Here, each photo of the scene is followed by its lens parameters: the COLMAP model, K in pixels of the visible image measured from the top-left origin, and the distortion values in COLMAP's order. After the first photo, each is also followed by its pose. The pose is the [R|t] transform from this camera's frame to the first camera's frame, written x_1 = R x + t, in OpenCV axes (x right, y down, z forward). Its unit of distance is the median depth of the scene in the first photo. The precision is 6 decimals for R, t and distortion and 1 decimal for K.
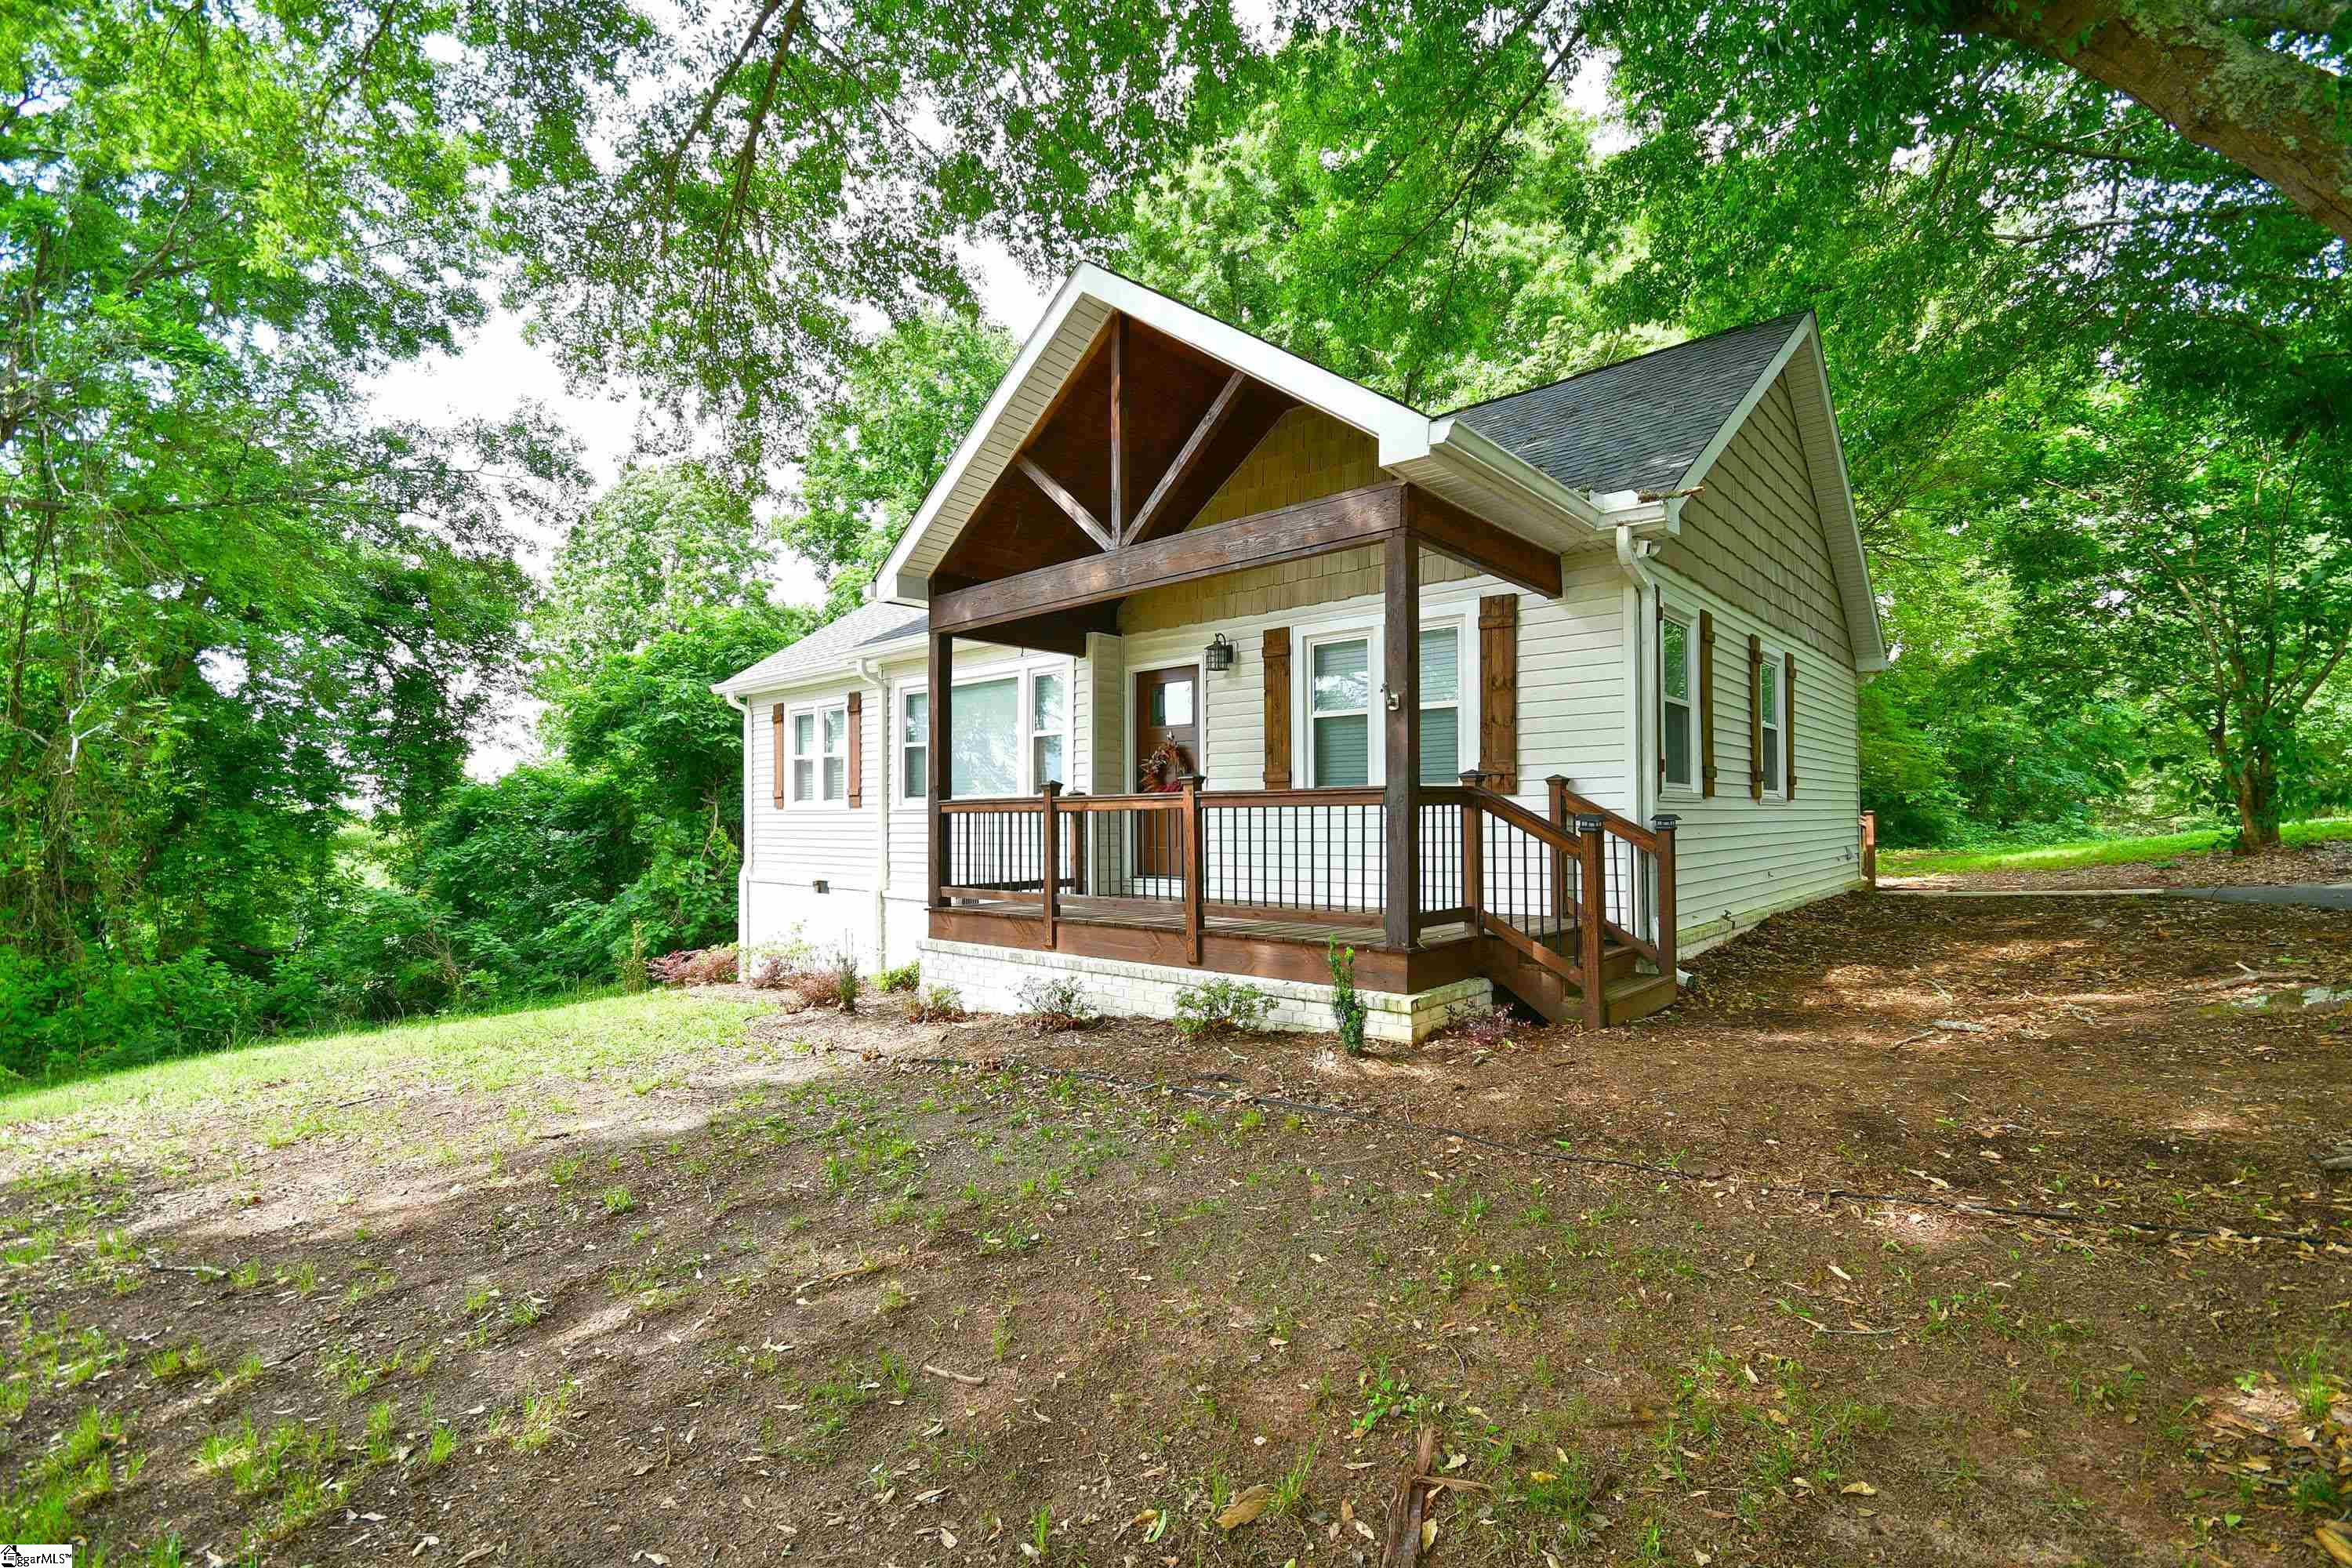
lens RADIAL K [[1013.8, 0, 1170.3], [0, 1013.8, 794.7], [0, 0, 1]] dist [-0.000622, 0.000184]
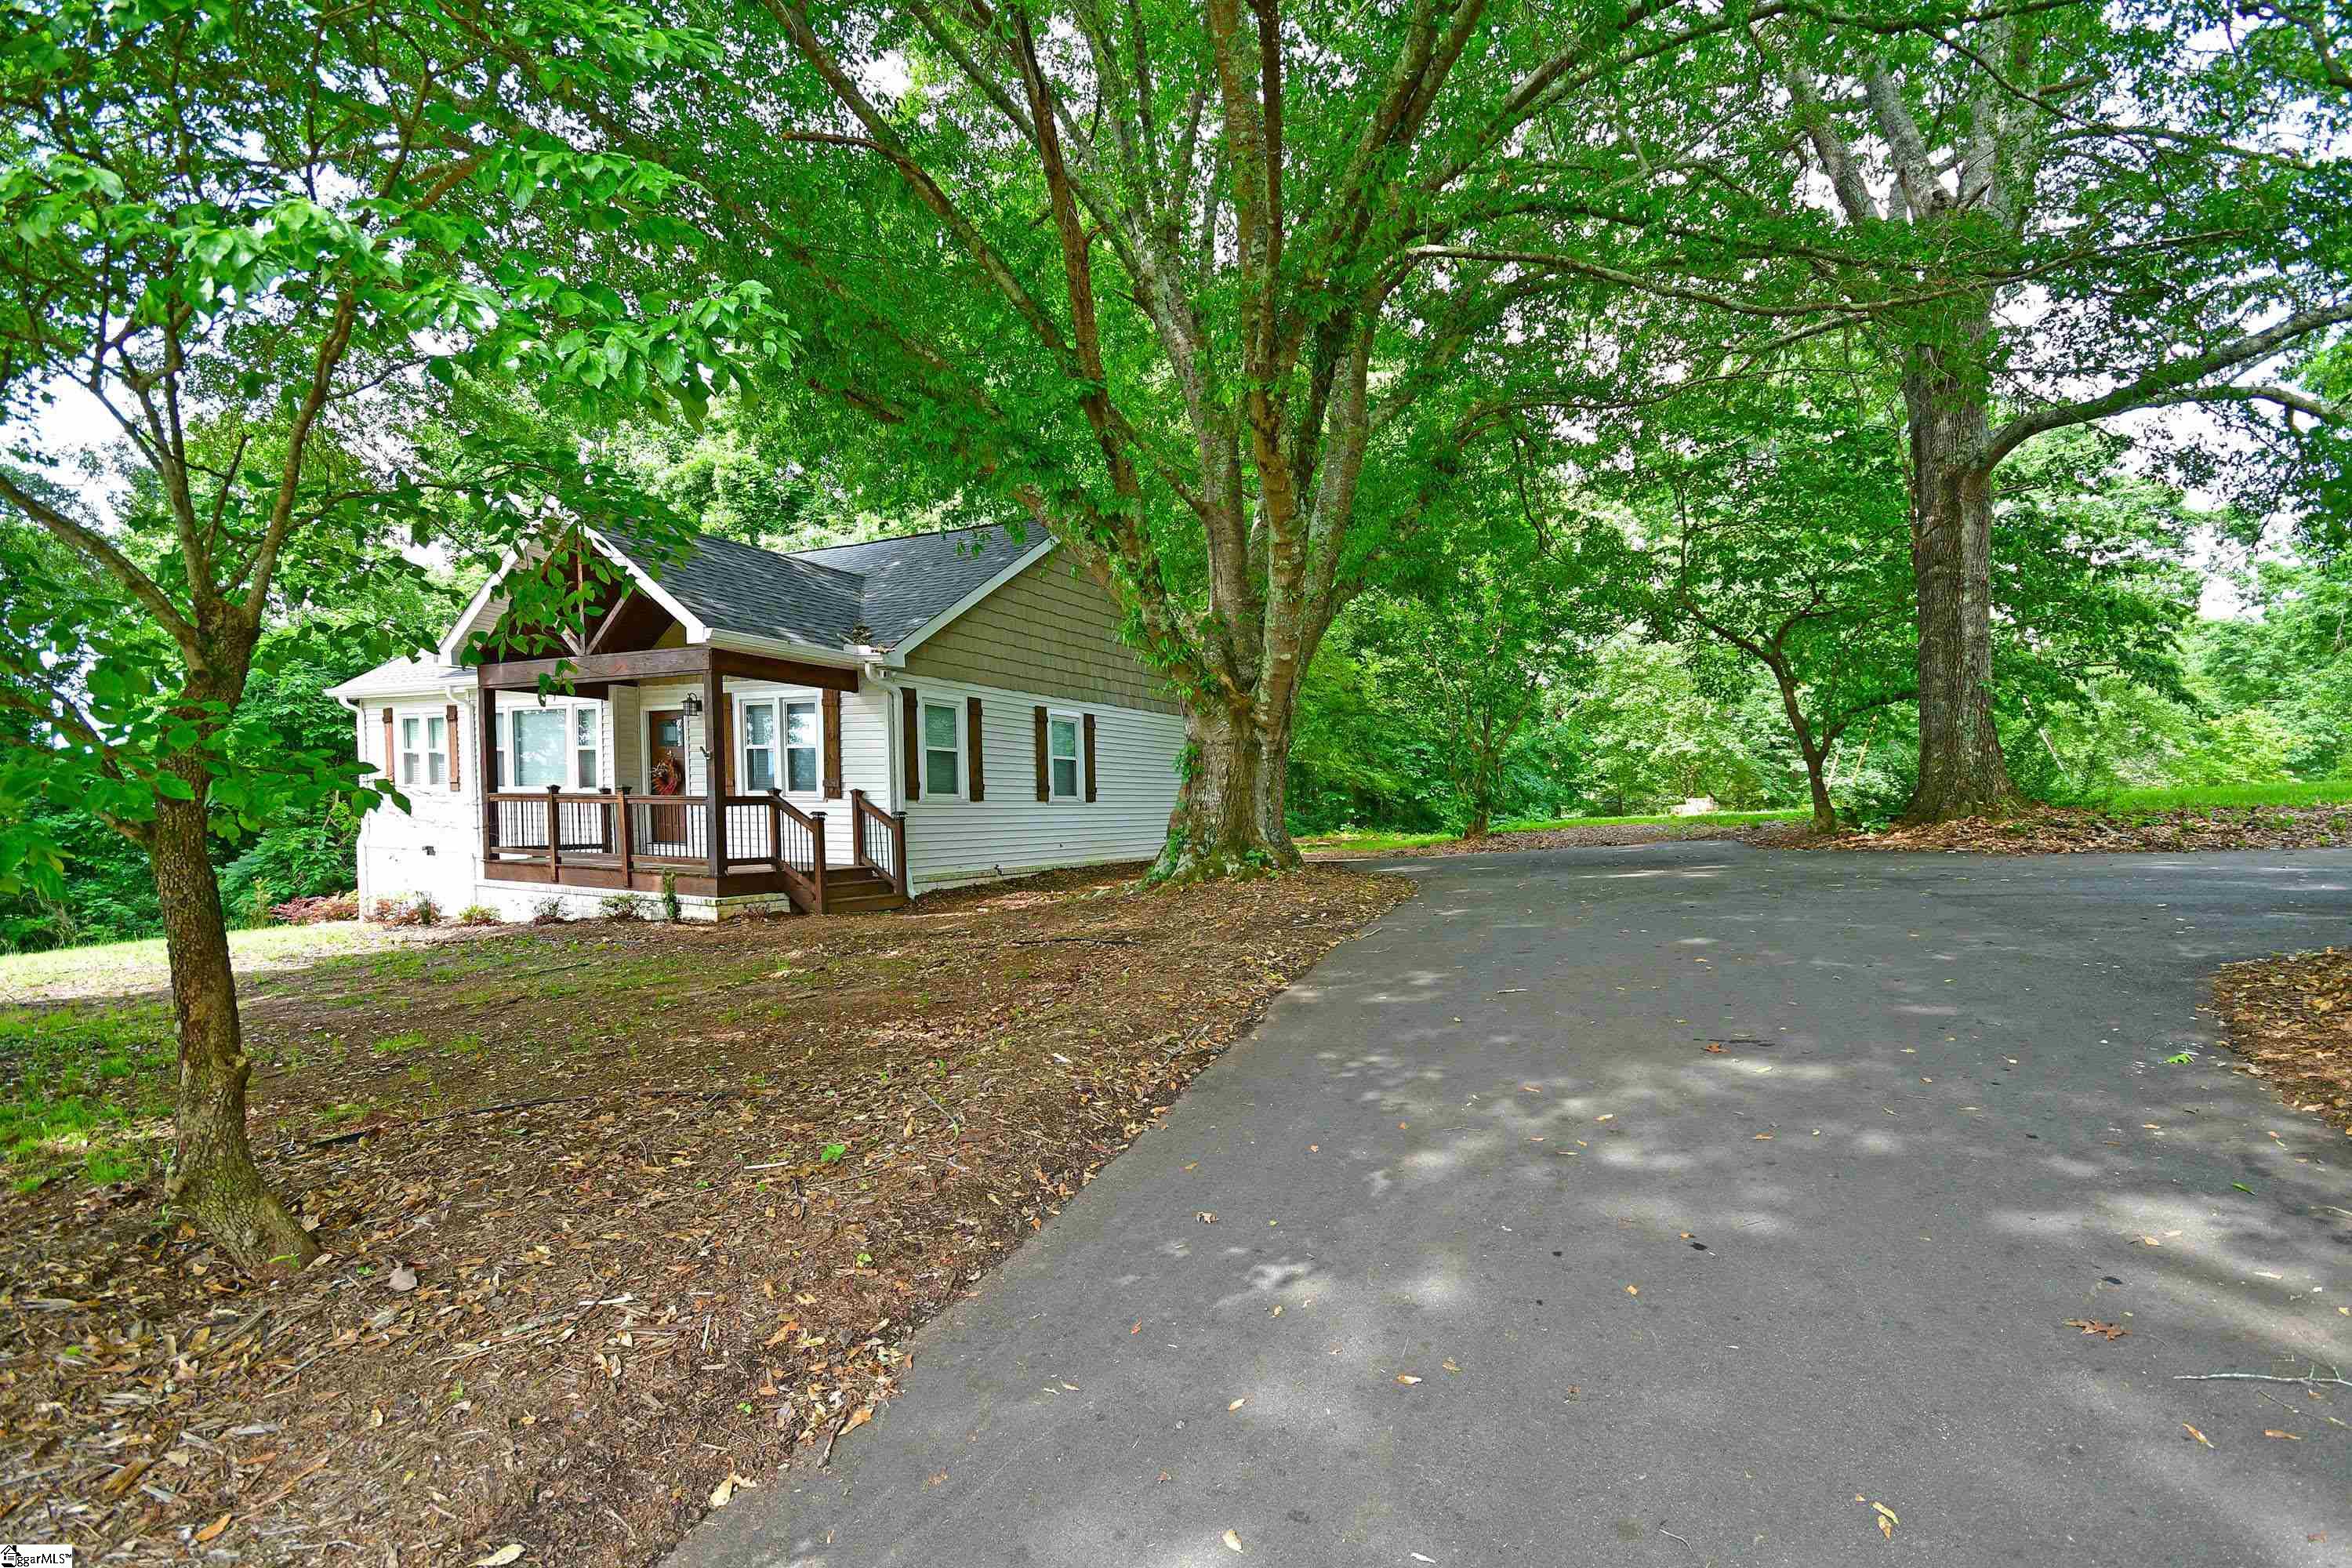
lens RADIAL K [[1013.8, 0, 1193.8], [0, 1013.8, 852.7], [0, 0, 1]] dist [-0.000622, 0.000184]
pose [[0.964561, 0.007567, 0.263753, 0.428847], [-0.027805, 0.996938, 0.073083, -0.049215], [-0.262393, -0.077827, 0.961818, -0.844794]]
